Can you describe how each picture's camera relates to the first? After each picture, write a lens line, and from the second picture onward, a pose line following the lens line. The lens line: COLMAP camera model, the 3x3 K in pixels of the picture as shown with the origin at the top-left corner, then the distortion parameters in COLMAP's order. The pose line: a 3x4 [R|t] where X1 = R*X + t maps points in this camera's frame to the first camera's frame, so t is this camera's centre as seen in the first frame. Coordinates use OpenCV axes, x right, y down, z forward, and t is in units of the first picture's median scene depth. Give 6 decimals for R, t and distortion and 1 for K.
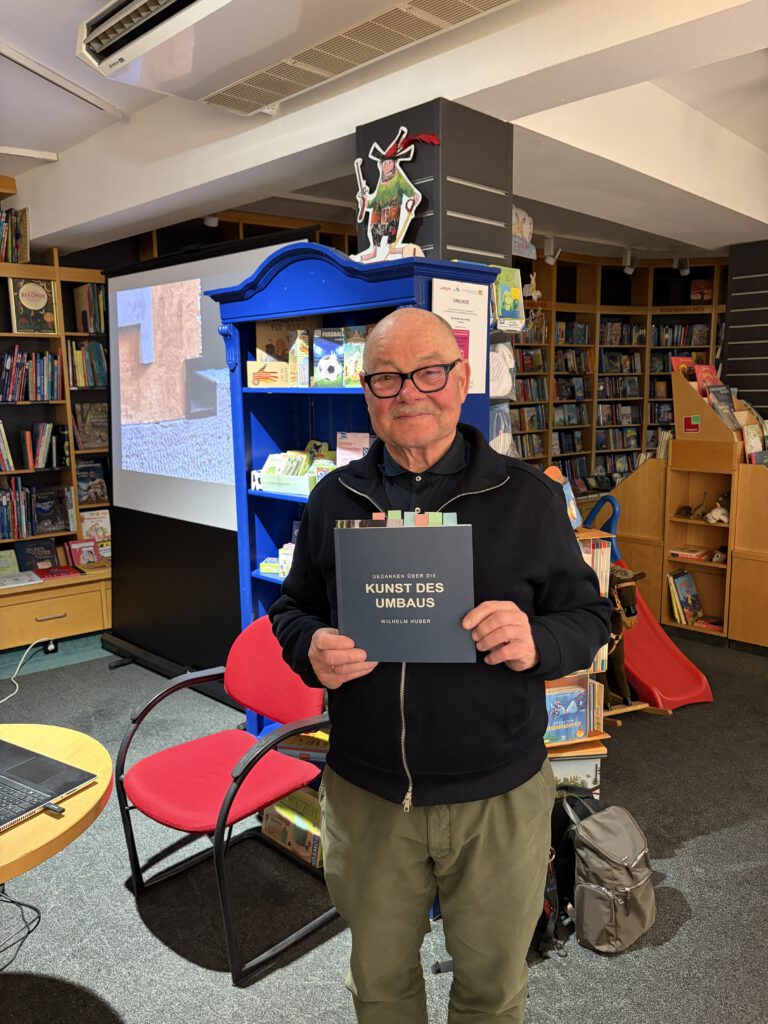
lens RADIAL K [[783.6, 0, 393.2], [0, 783.6, 502.1], [0, 0, 1]] dist [0.032353, -0.031531]
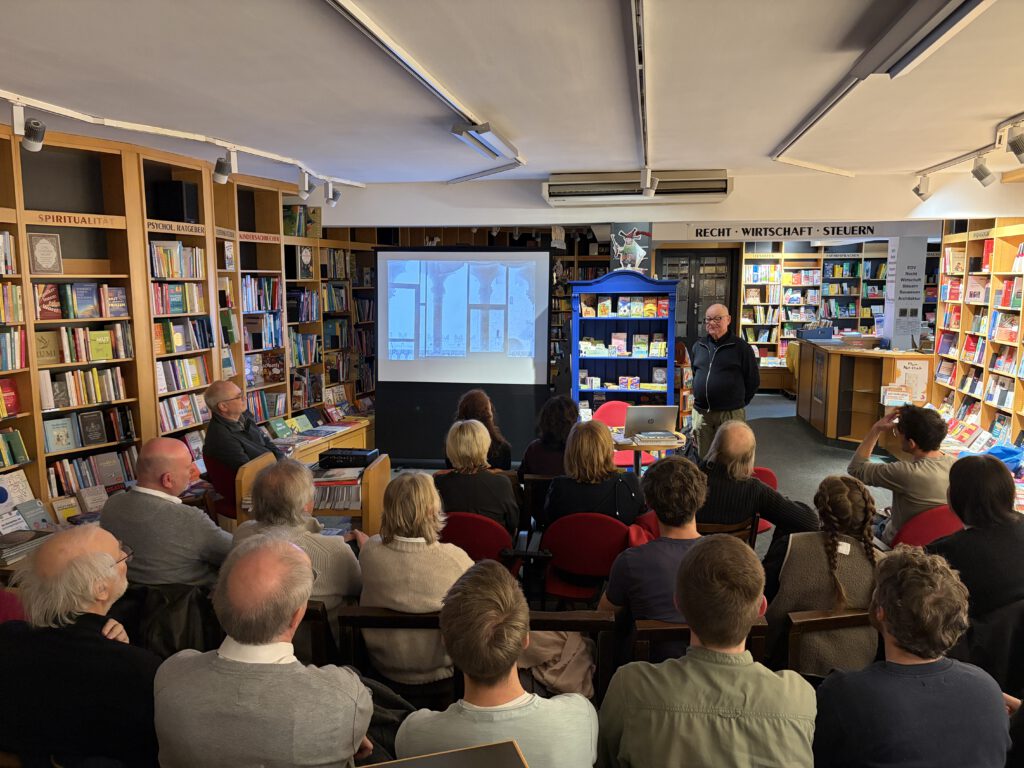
lens RADIAL K [[783.6, 0, 517.2], [0, 783.6, 389.9], [0, 0, 1]] dist [0.032353, -0.031531]
pose [[0.807443, -0.065877, 0.586256, -1.805879], [0.077179, 0.997001, 0.005734, 0.060885], [-0.584876, 0.040617, 0.810105, -0.928840]]
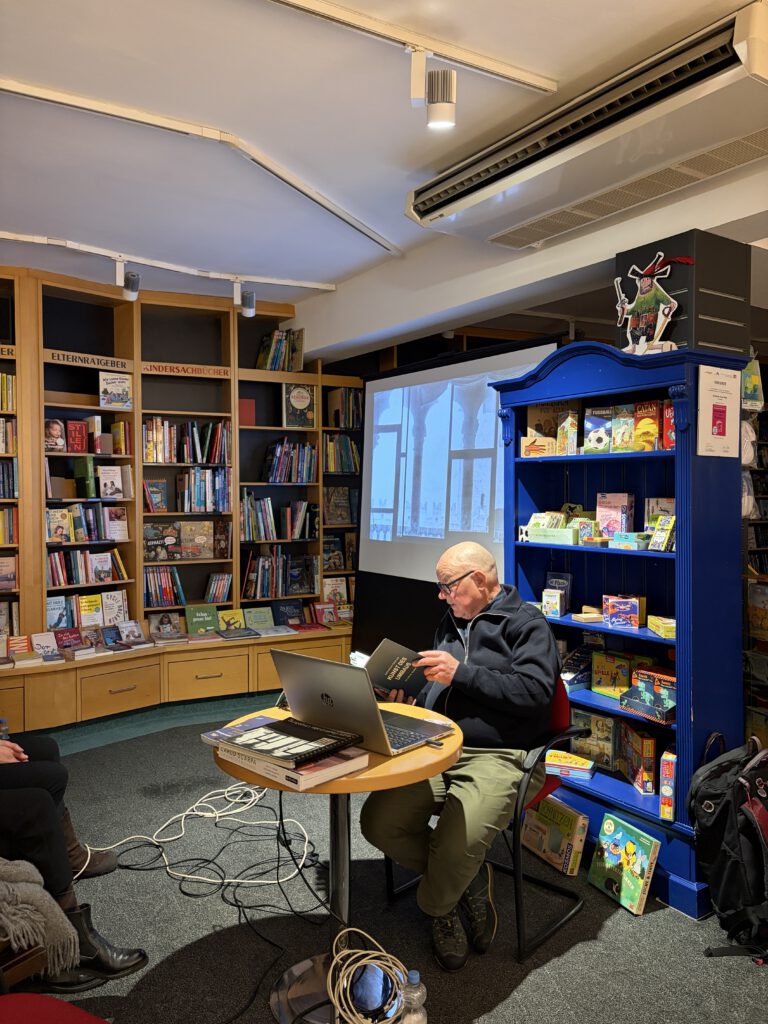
lens RADIAL K [[783.6, 0, 385.4], [0, 783.6, 508.8], [0, 0, 1]] dist [0.032353, -0.031531]
pose [[0.979994, 0.018079, -0.198205, -0.140569], [-0.043725, 0.991093, -0.125792, 0.093880], [0.194165, 0.131942, 0.972055, -0.222149]]
